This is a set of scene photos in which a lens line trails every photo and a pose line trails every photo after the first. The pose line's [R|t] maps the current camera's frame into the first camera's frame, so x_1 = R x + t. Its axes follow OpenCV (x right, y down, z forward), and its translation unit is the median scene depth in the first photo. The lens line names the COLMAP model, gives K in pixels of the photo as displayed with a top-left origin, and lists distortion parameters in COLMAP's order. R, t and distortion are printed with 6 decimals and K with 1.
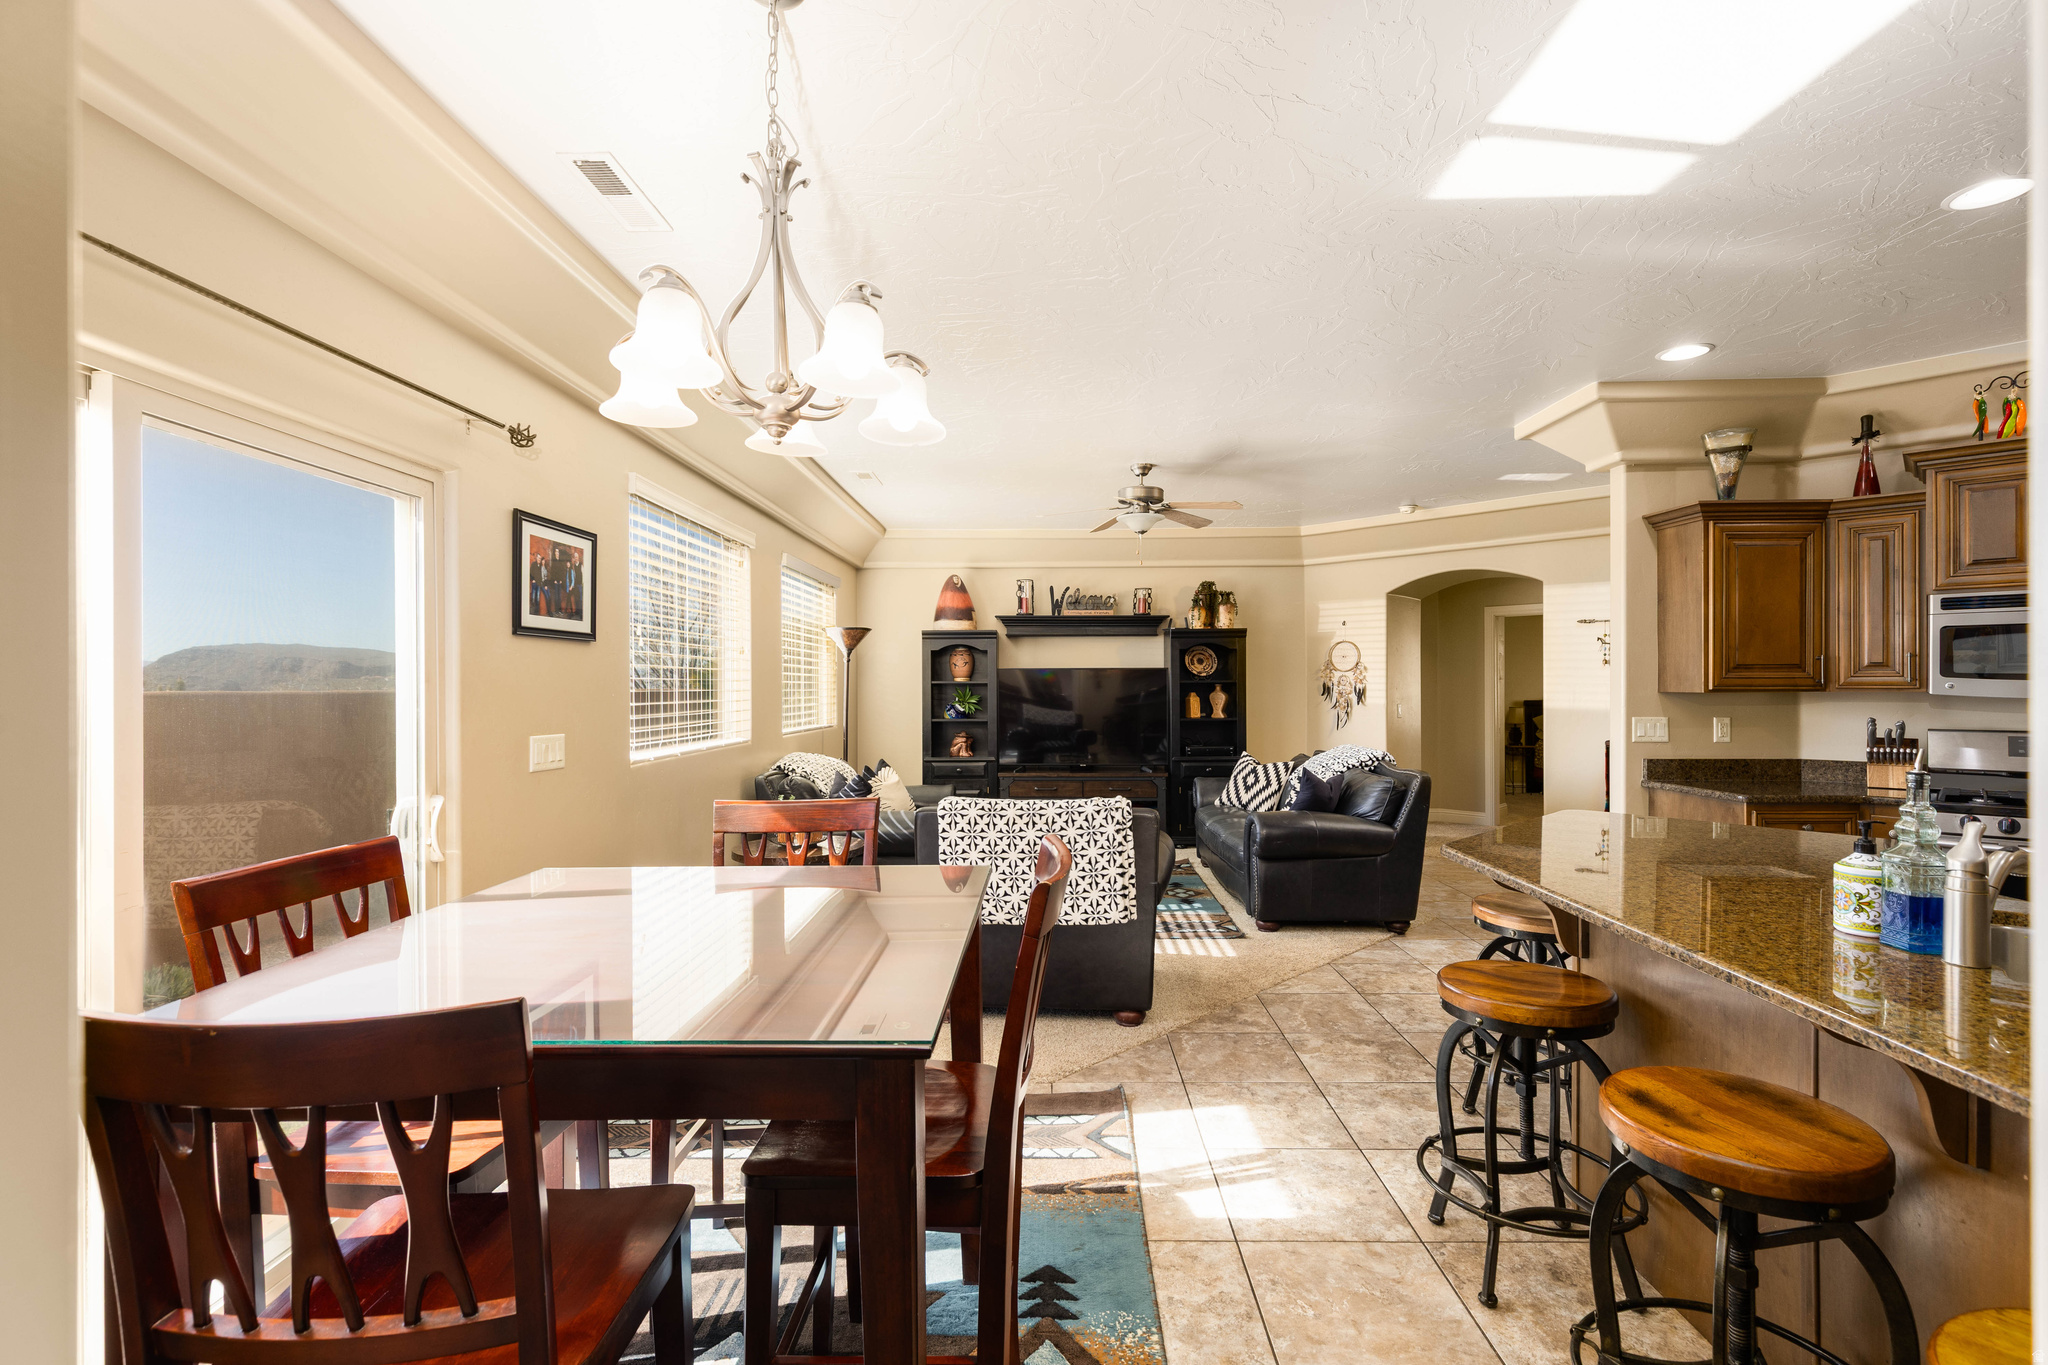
lens RADIAL K [[916.3, 0, 1041.8], [0, 916.3, 688.9], [0, 0, 1]] dist [0.007223, -0.001118]
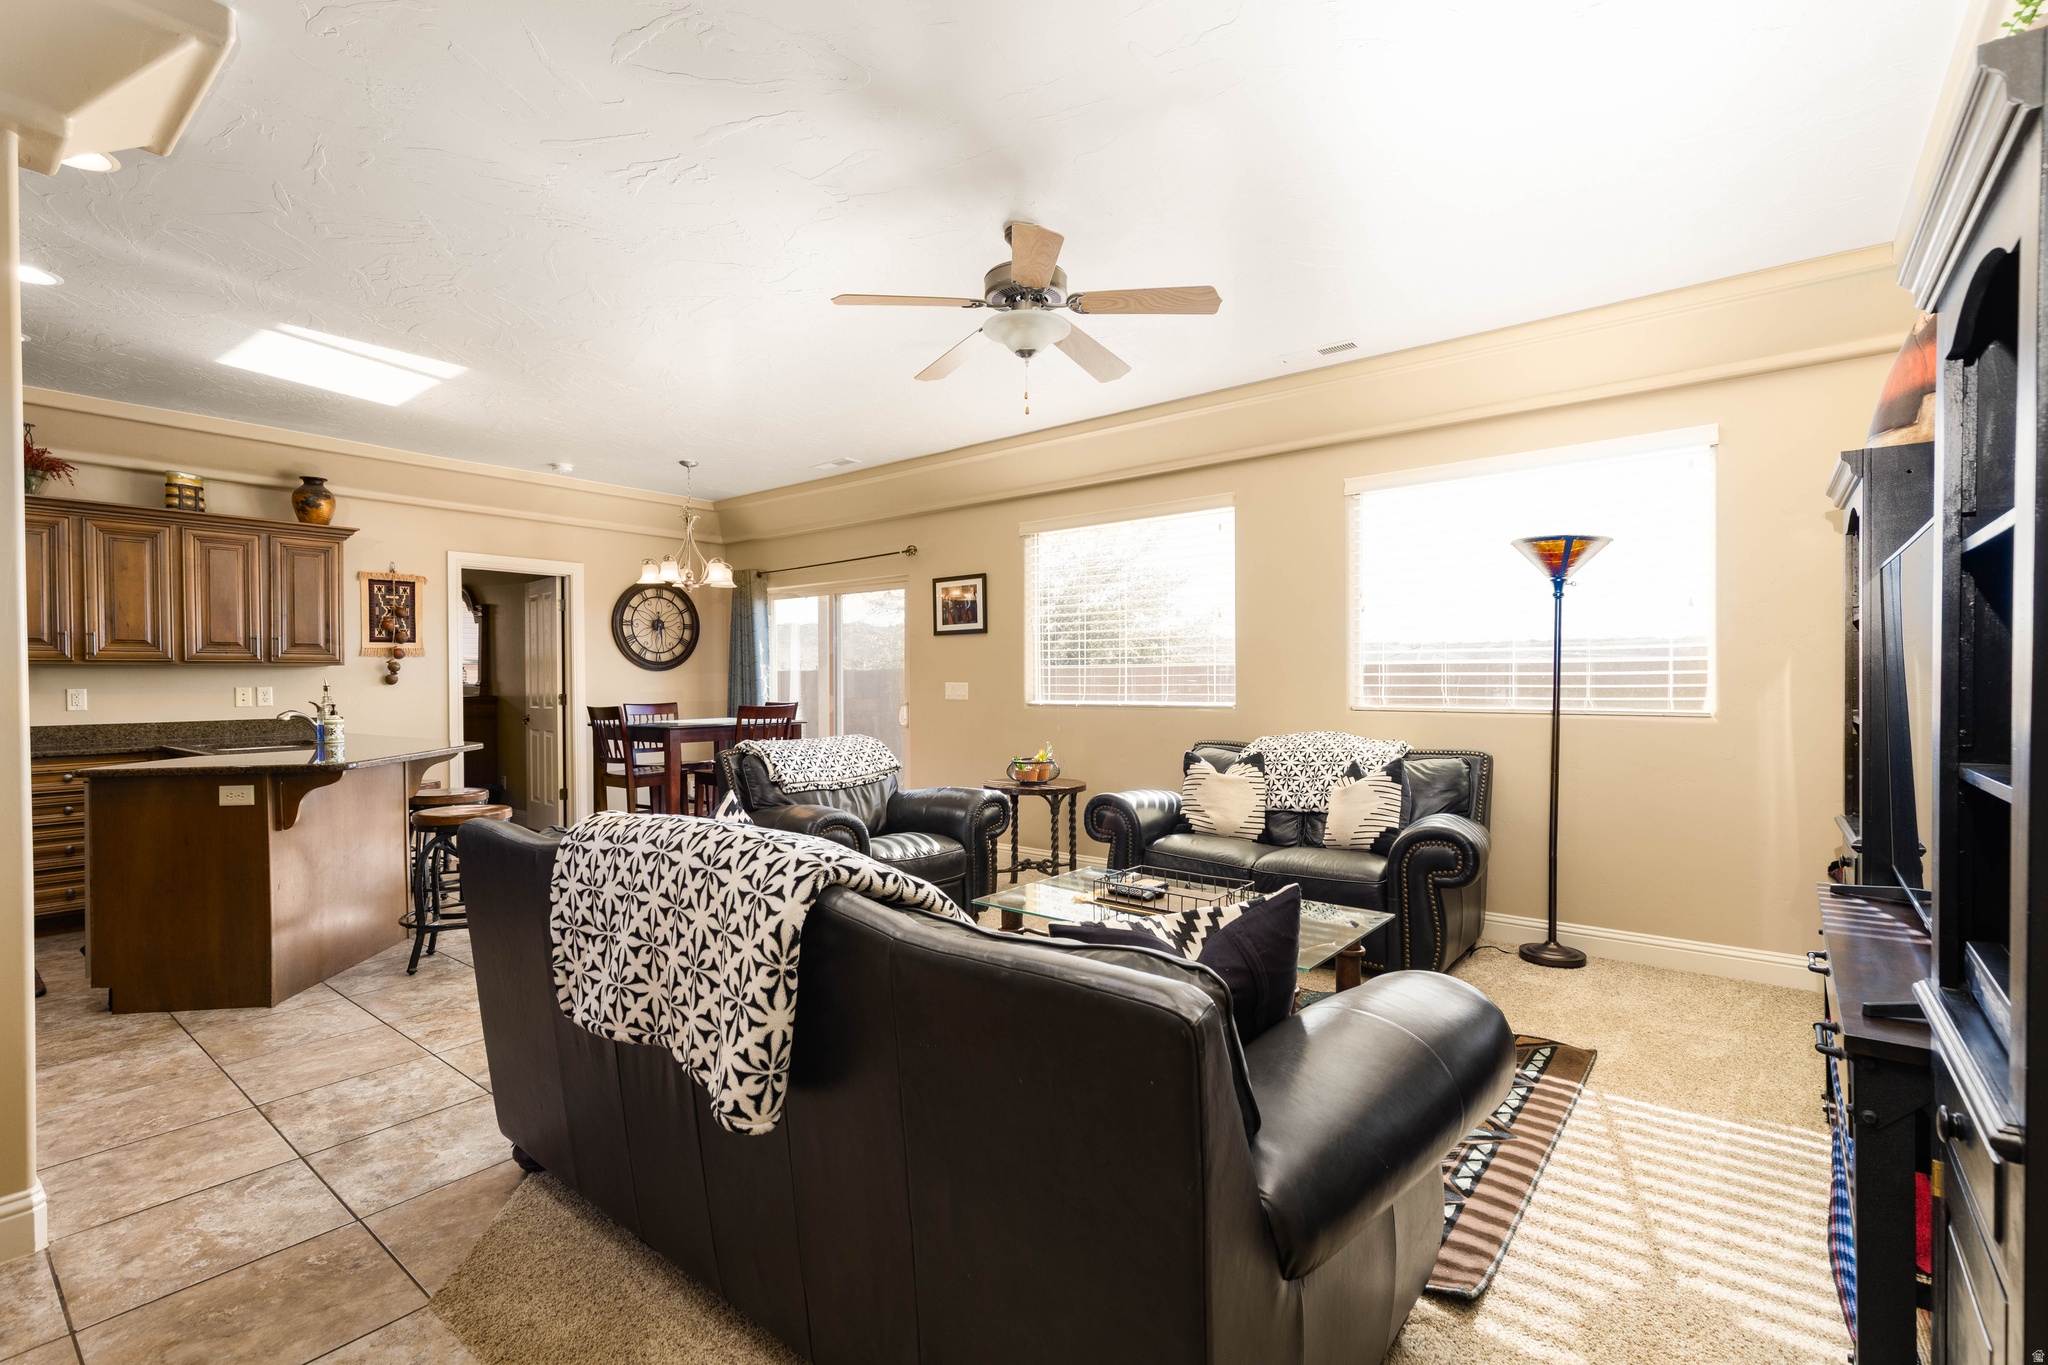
lens RADIAL K [[916.3, 0, 1038.0], [0, 916.3, 689.6], [0, 0, 1]] dist [0.007223, -0.001118]
pose [[-0.604121, 0.016934, -0.796713, 0.815577], [0.006709, 0.999847, 0.016165, 0.028967], [0.796865, 0.004421, -0.604142, 1.986189]]
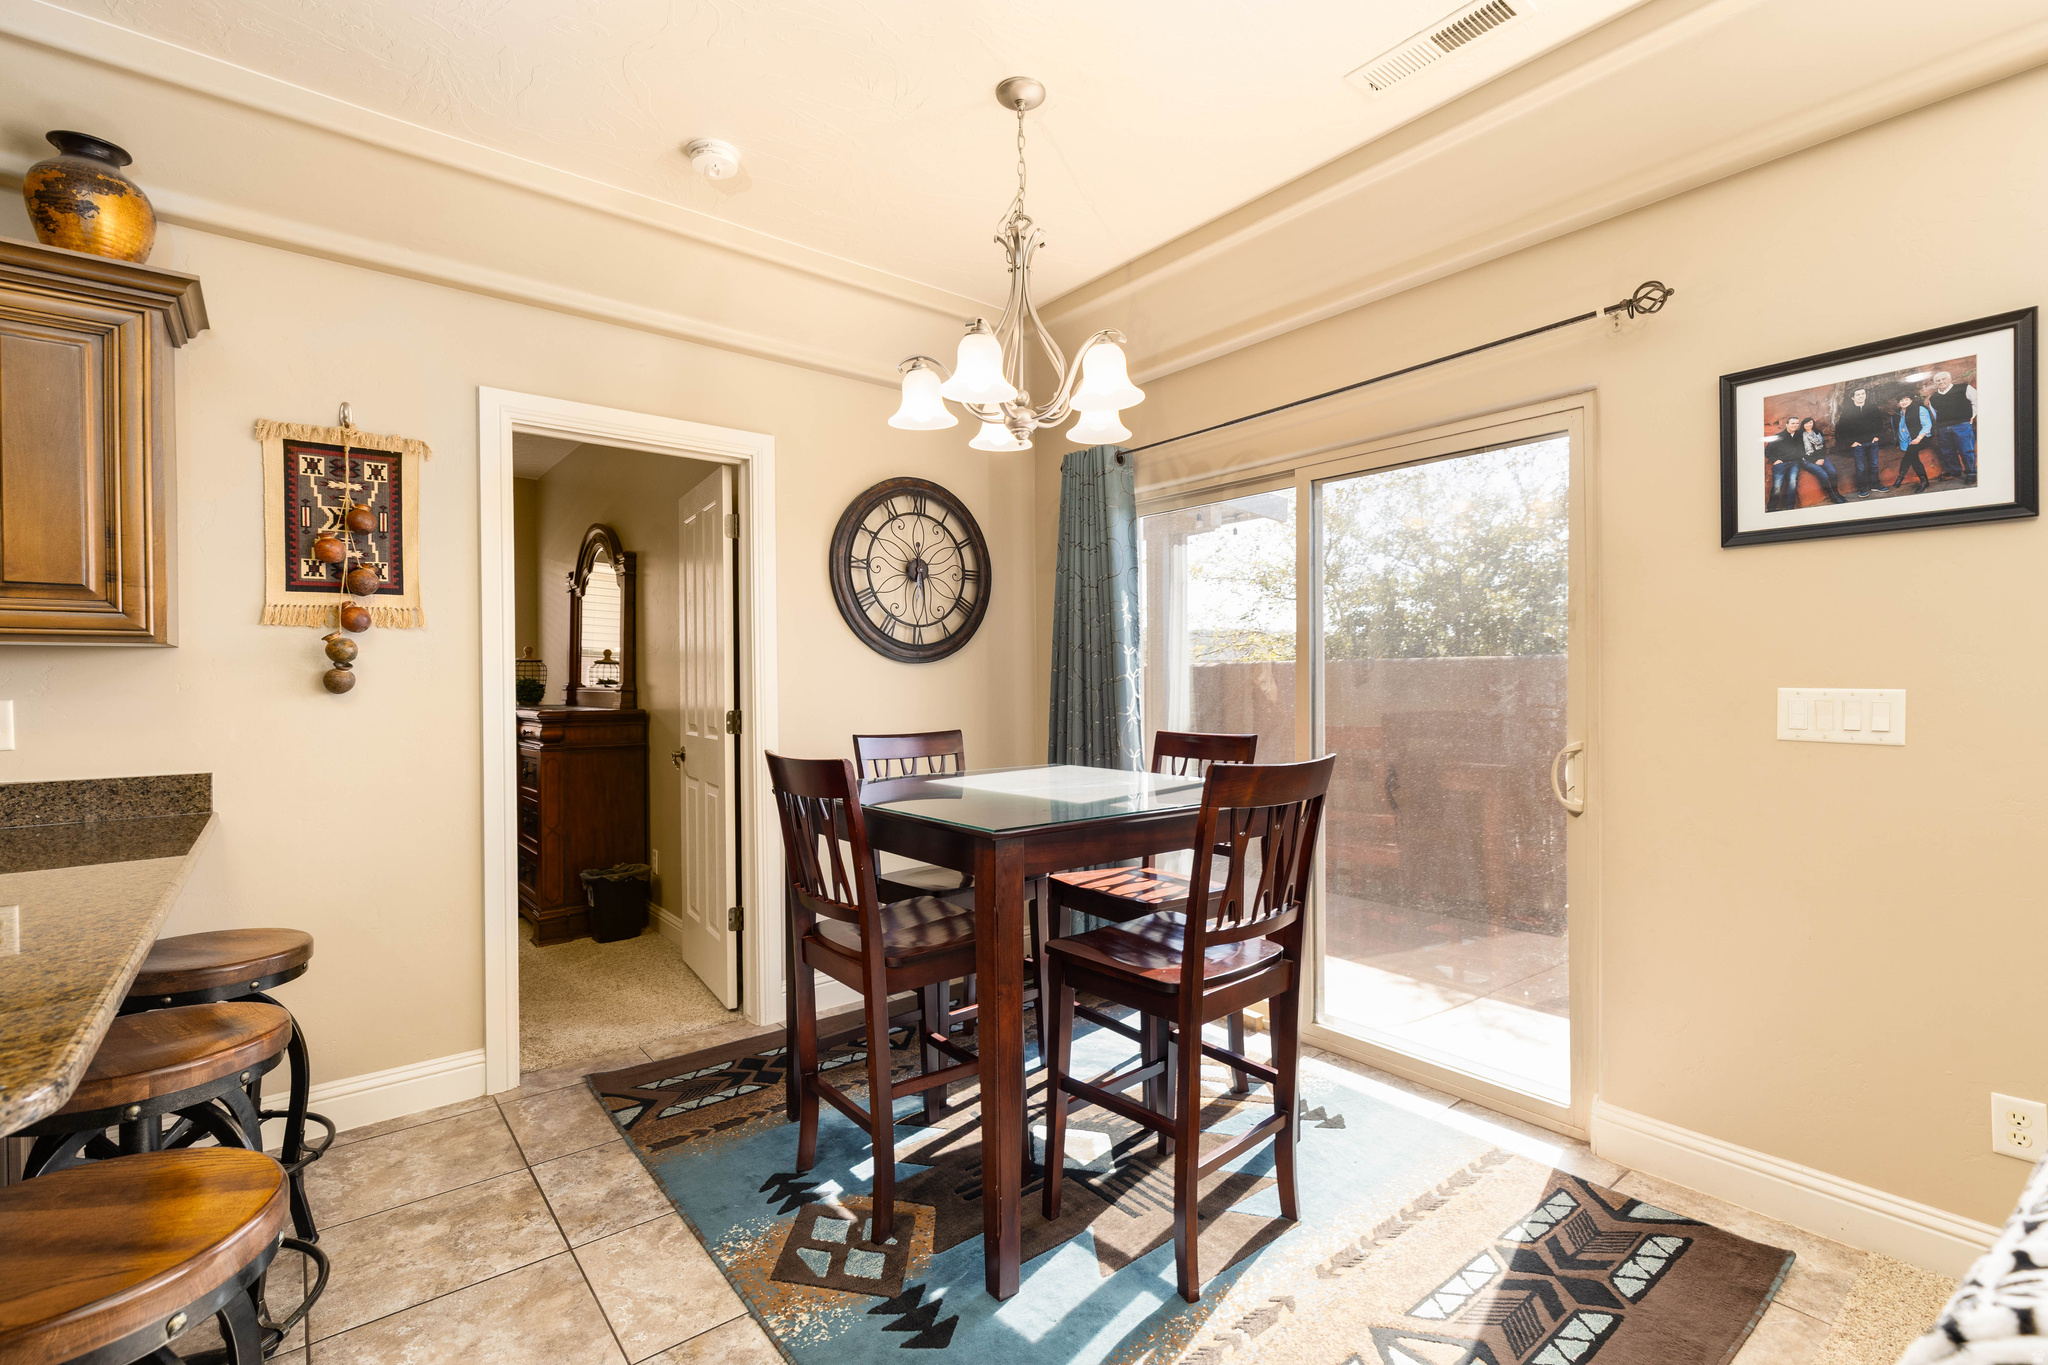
lens RADIAL K [[916.3, 0, 1028.9], [0, 916.3, 688.1], [0, 0, 1]] dist [0.007223, -0.001118]
pose [[-0.767235, 0.014946, -0.641192, 0.259046], [0.009355, 0.999883, 0.012113, 0.030880], [0.641298, 0.003295, -0.767285, 0.946554]]
